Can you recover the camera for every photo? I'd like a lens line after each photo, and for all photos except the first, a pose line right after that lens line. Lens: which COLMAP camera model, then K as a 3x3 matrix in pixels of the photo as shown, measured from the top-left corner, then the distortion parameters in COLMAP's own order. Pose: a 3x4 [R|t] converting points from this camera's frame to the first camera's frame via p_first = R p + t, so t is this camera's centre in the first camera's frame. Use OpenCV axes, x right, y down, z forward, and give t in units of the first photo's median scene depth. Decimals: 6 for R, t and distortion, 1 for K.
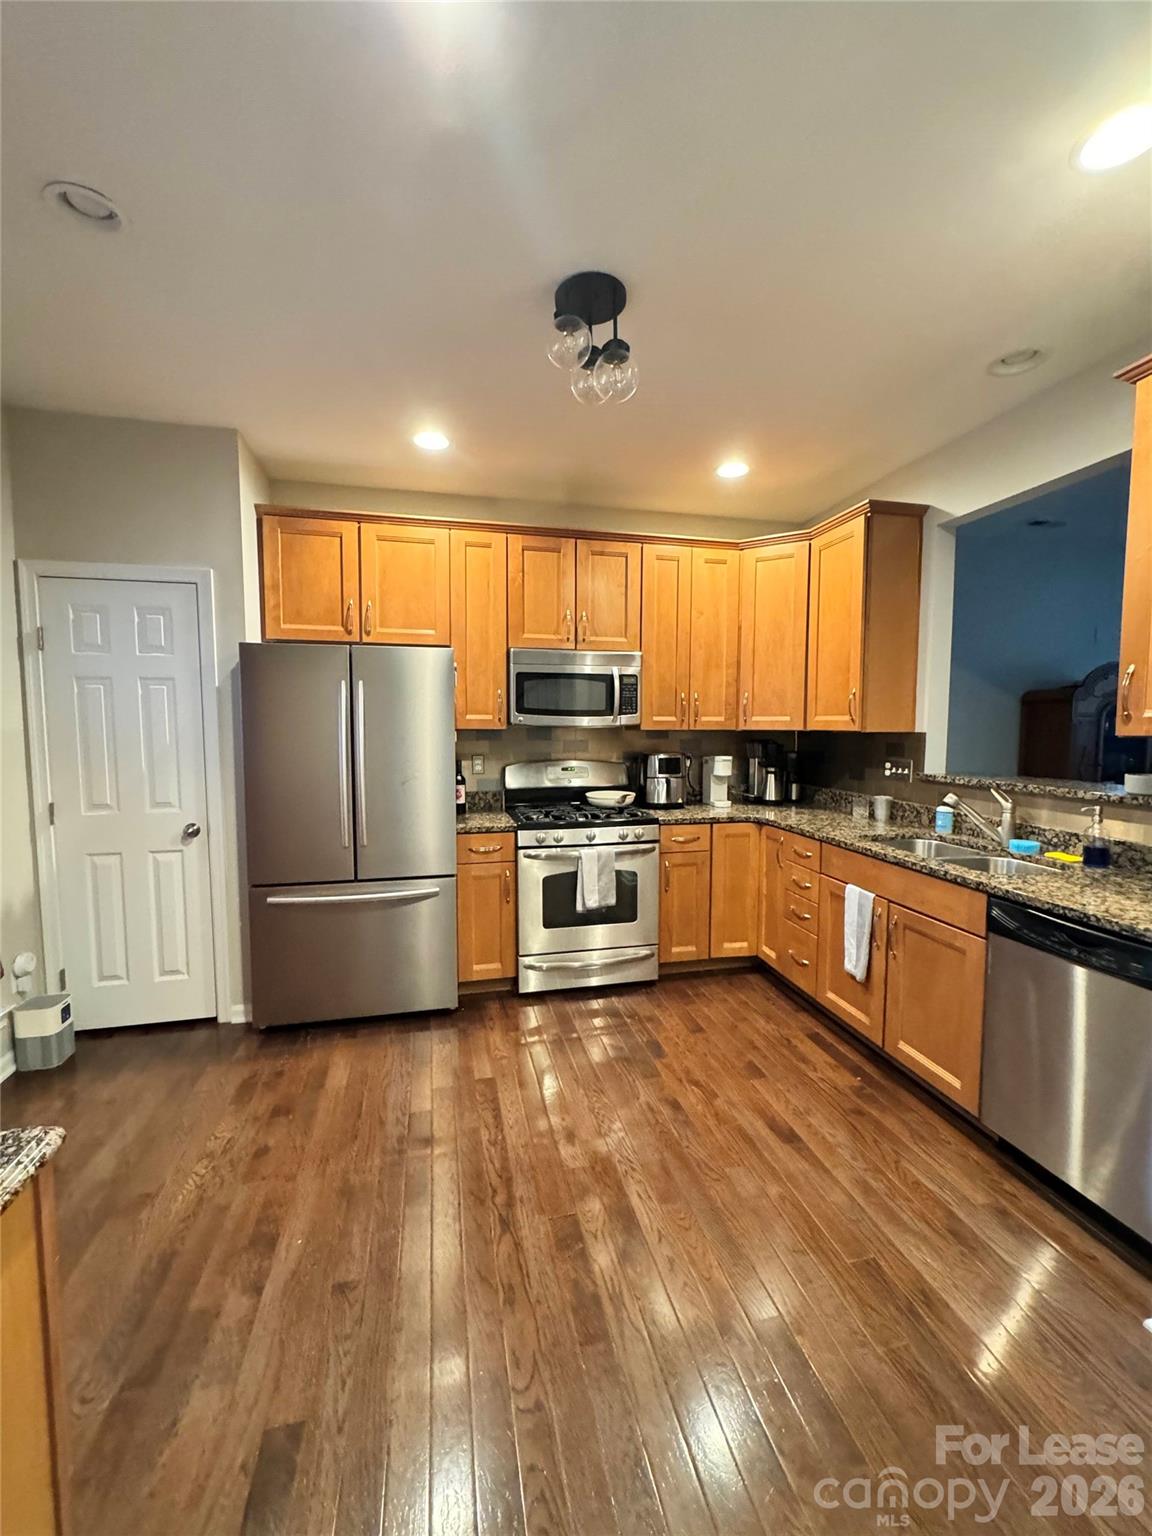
lens RADIAL K [[624.2, 0, 576.0], [0, 624.2, 768.0], [0, 0, 1]] dist [-0.001152, -0.000107]
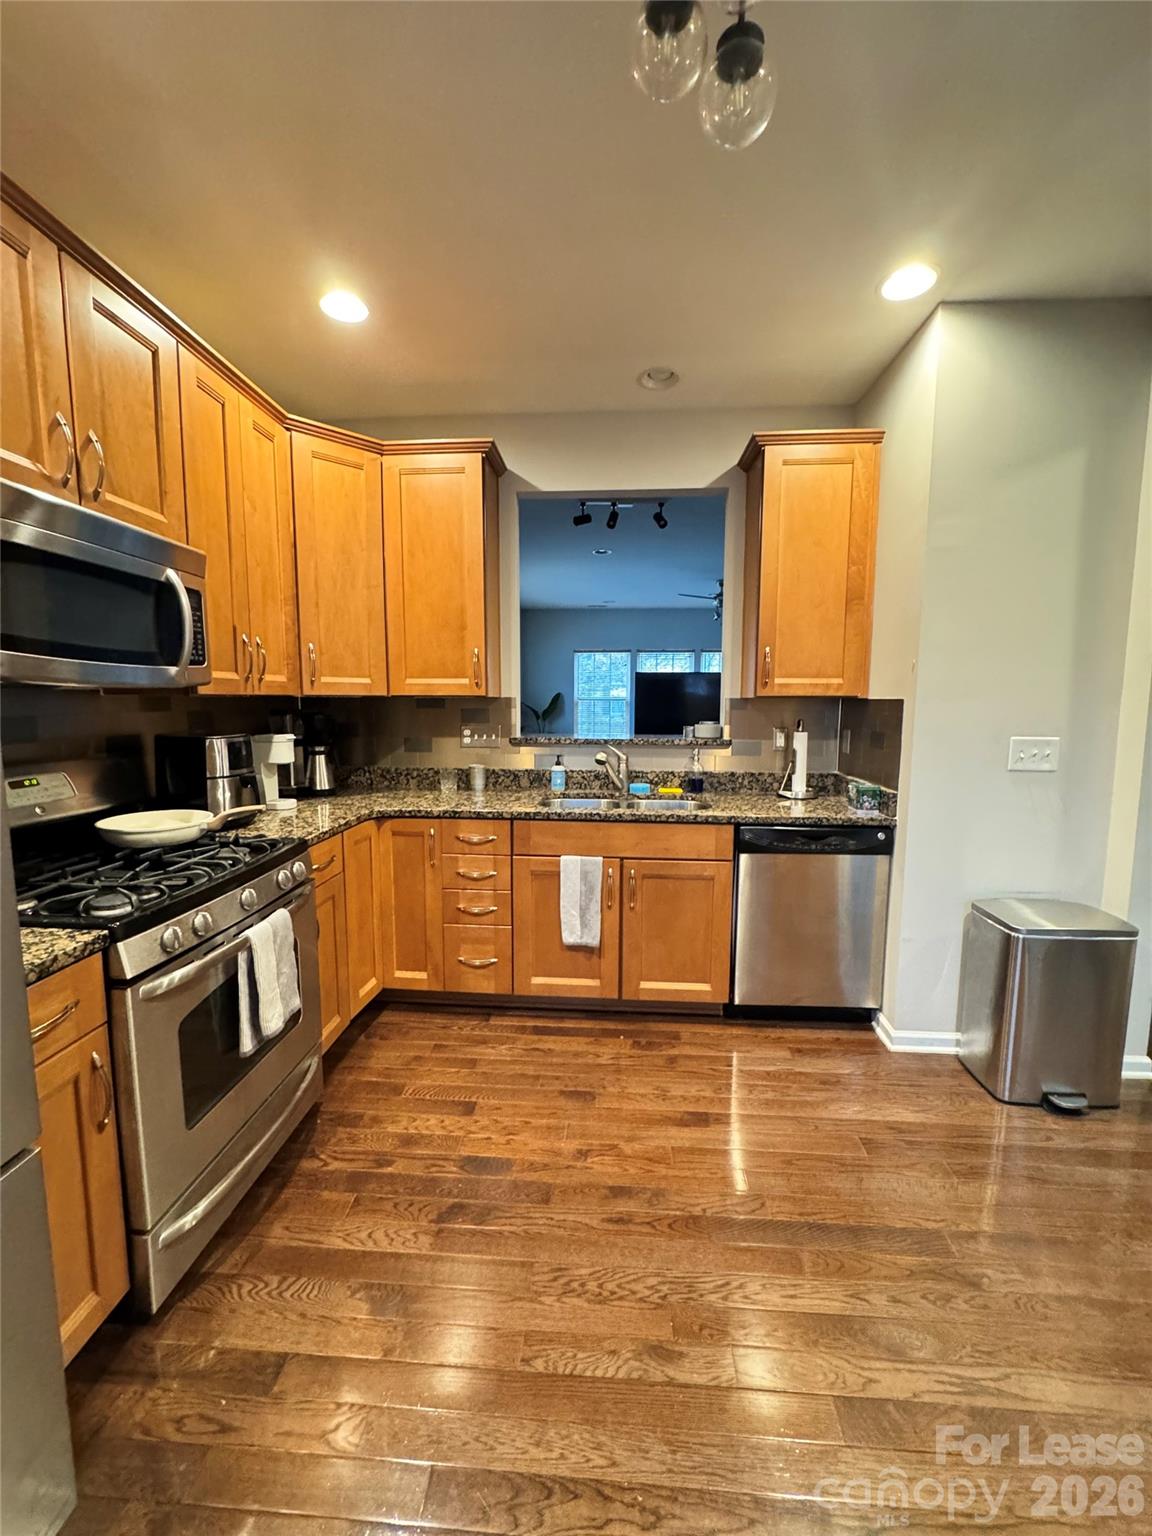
lens RADIAL K [[610.1, 0, 578.0], [0, 610.1, 768.3], [0, 0, 1]] dist [-0.002065, 0.000233]
pose [[0.288234, -0.109325, 0.951299, -0.433264], [0.065879, 0.993371, 0.094200, -0.033567], [-0.955291, 0.035519, 0.293525, 0.708819]]
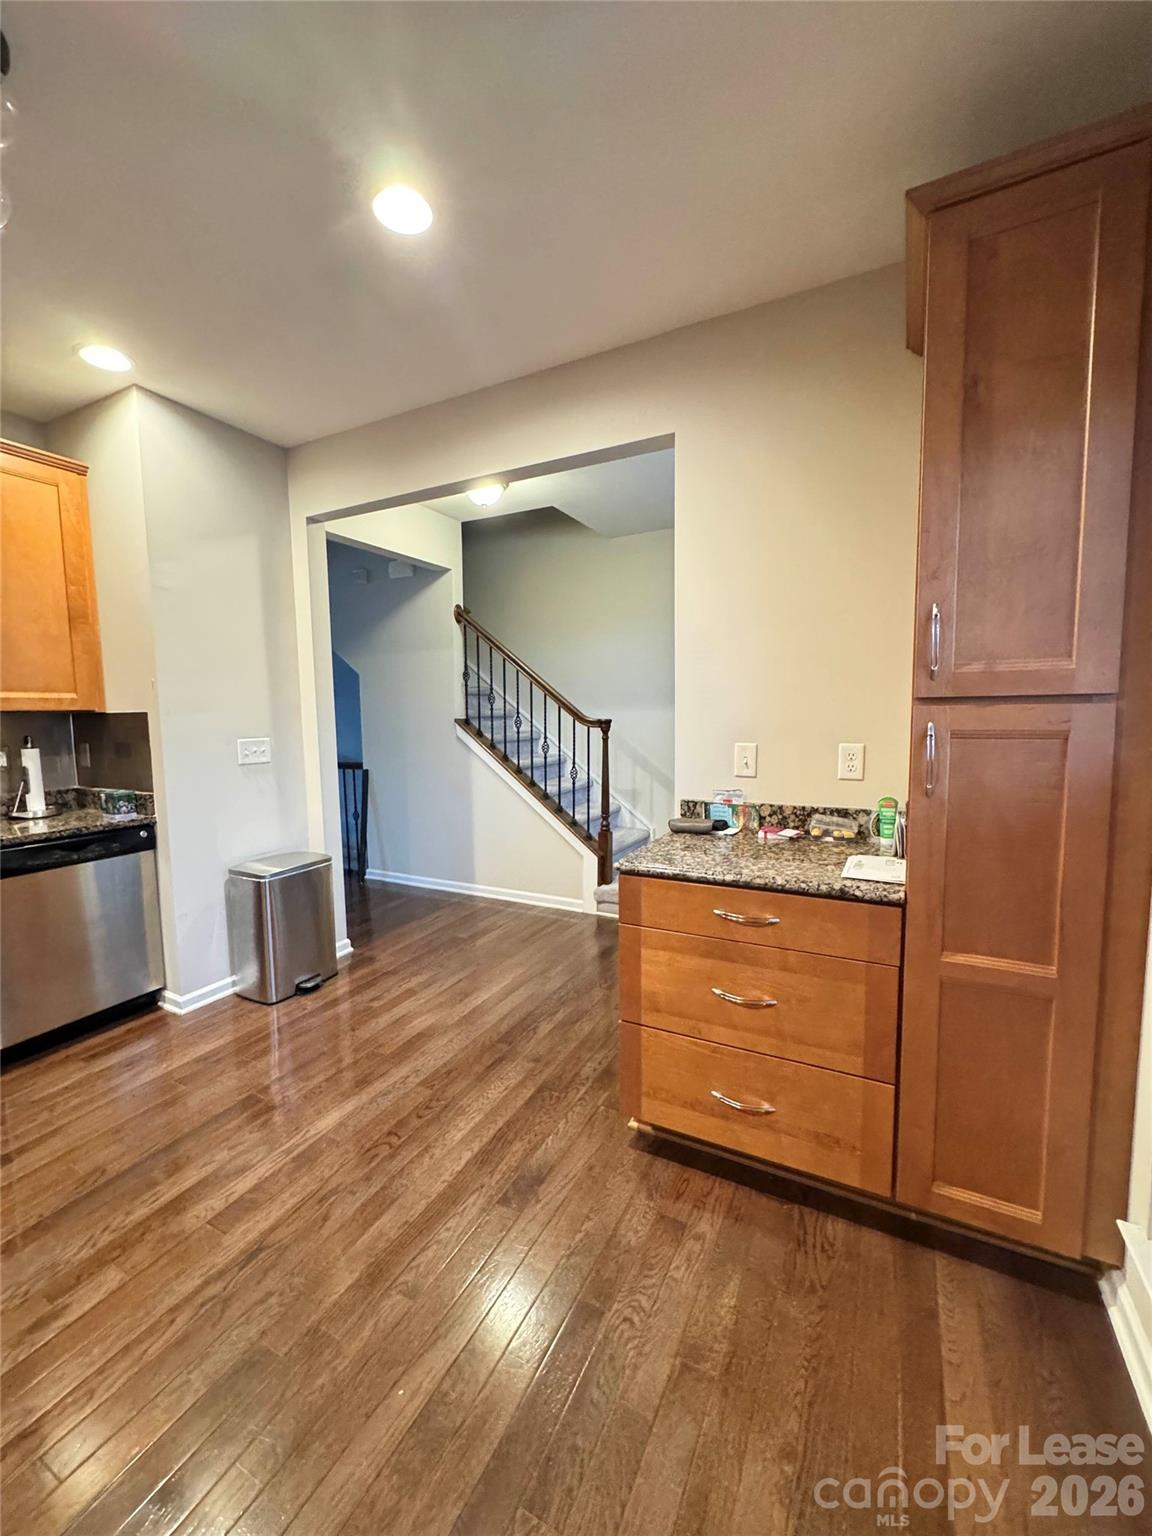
lens RADIAL K [[610.1, 0, 578.0], [0, 610.1, 768.3], [0, 0, 1]] dist [-0.002065, 0.000233]
pose [[-0.761992, -0.049515, 0.645691, -0.656118], [0.060835, 0.987190, 0.147496, -0.032381], [-0.644723, 0.151672, -0.749218, 0.825497]]
